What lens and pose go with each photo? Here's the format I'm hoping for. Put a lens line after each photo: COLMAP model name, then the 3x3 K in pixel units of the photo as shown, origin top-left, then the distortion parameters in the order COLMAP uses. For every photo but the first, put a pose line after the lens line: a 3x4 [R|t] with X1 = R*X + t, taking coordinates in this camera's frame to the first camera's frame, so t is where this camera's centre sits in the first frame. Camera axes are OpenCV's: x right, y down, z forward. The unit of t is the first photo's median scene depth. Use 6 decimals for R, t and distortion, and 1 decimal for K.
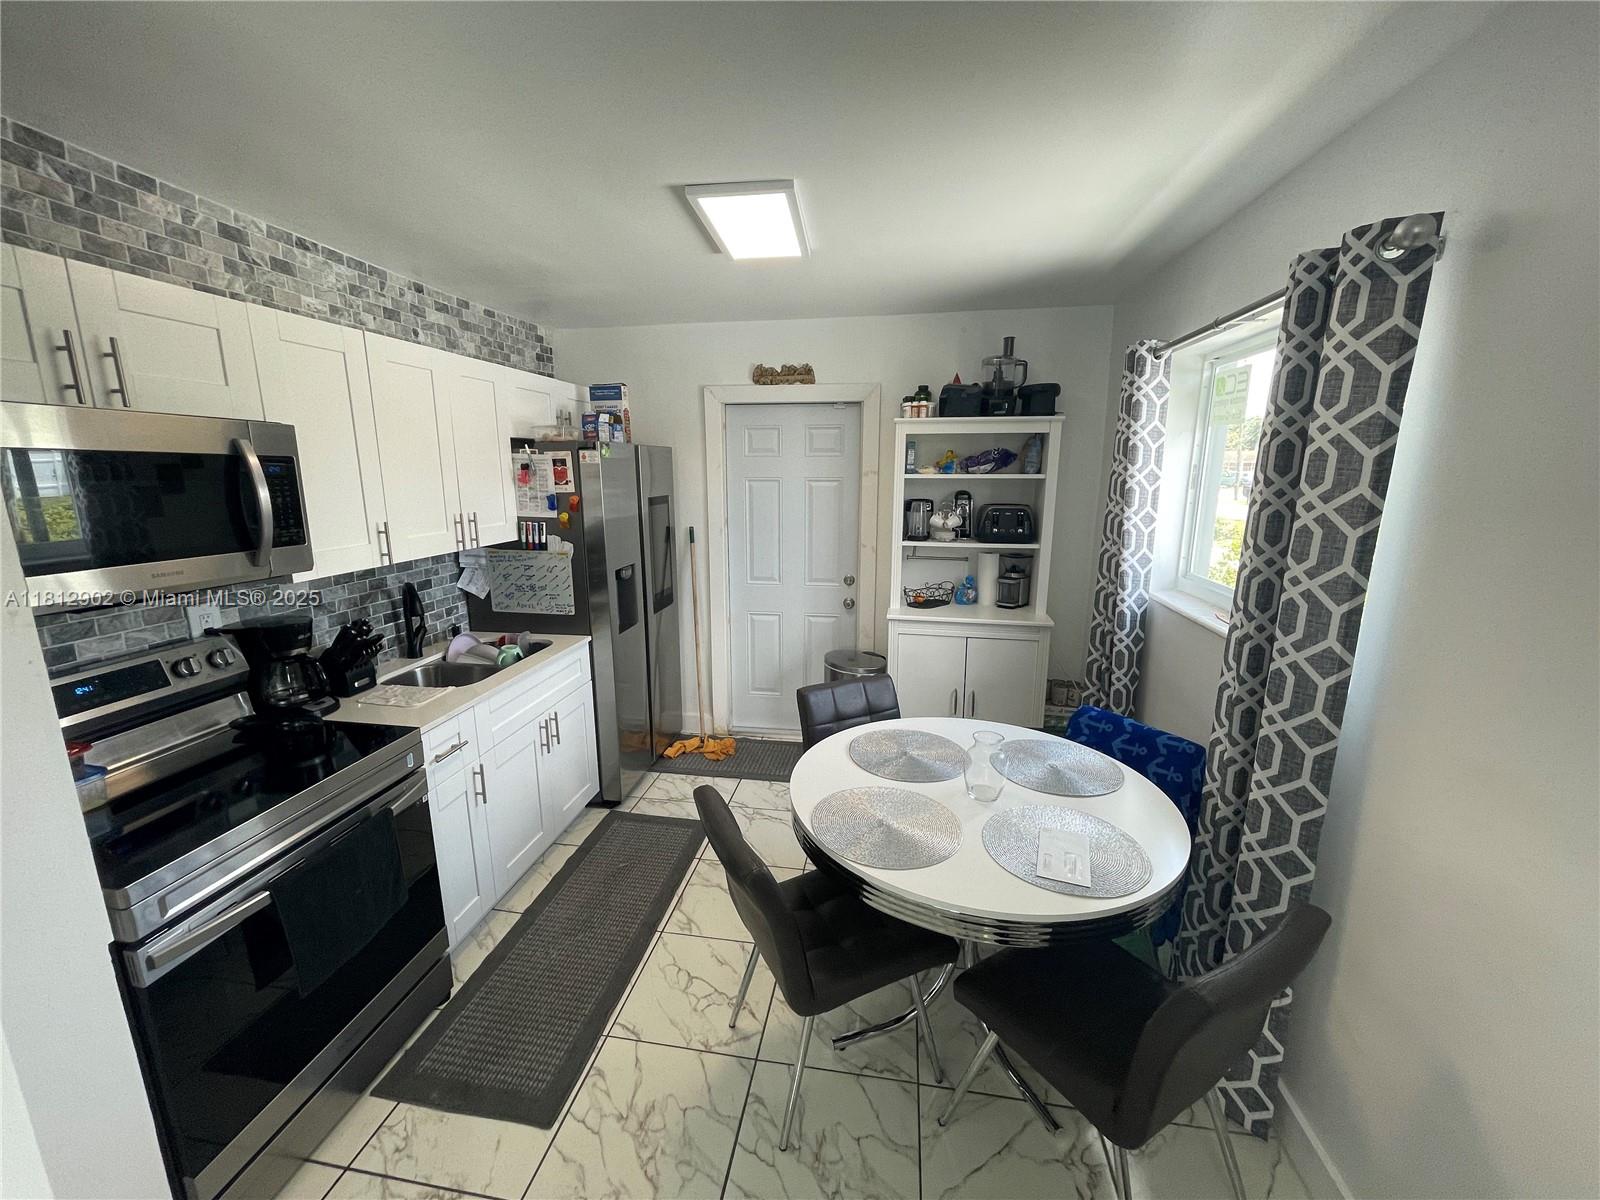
lens RADIAL K [[643.9, 0, 800.9], [0, 643.9, 598.9], [0, 0, 1]] dist [0.000856, -0.000251]
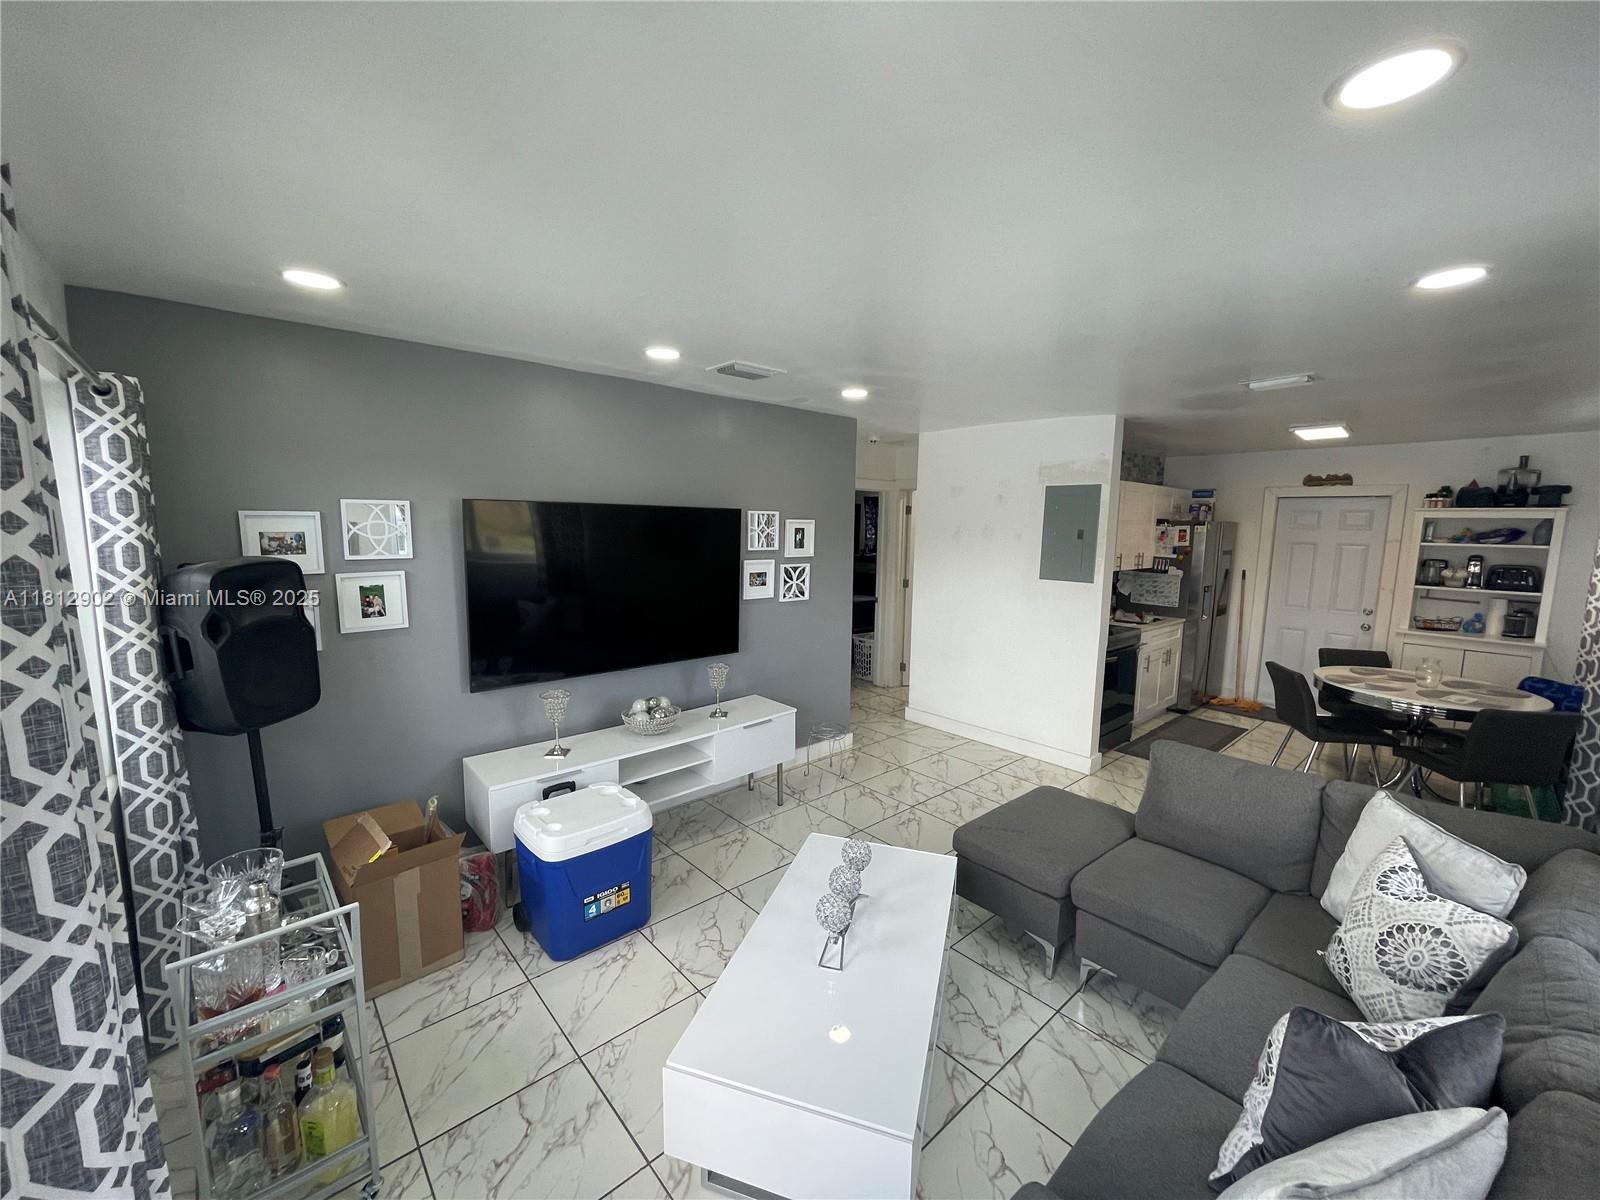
lens RADIAL K [[643.9, 0, 791.1], [0, 643.9, 605.0], [0, 0, 1]] dist [0.000856, -0.000251]
pose [[0.769493, 0.095218, -0.631517, -0.014441], [-0.145960, 0.988873, -0.028751, 0.229417], [0.621753, 0.114299, 0.774829, -1.173403]]
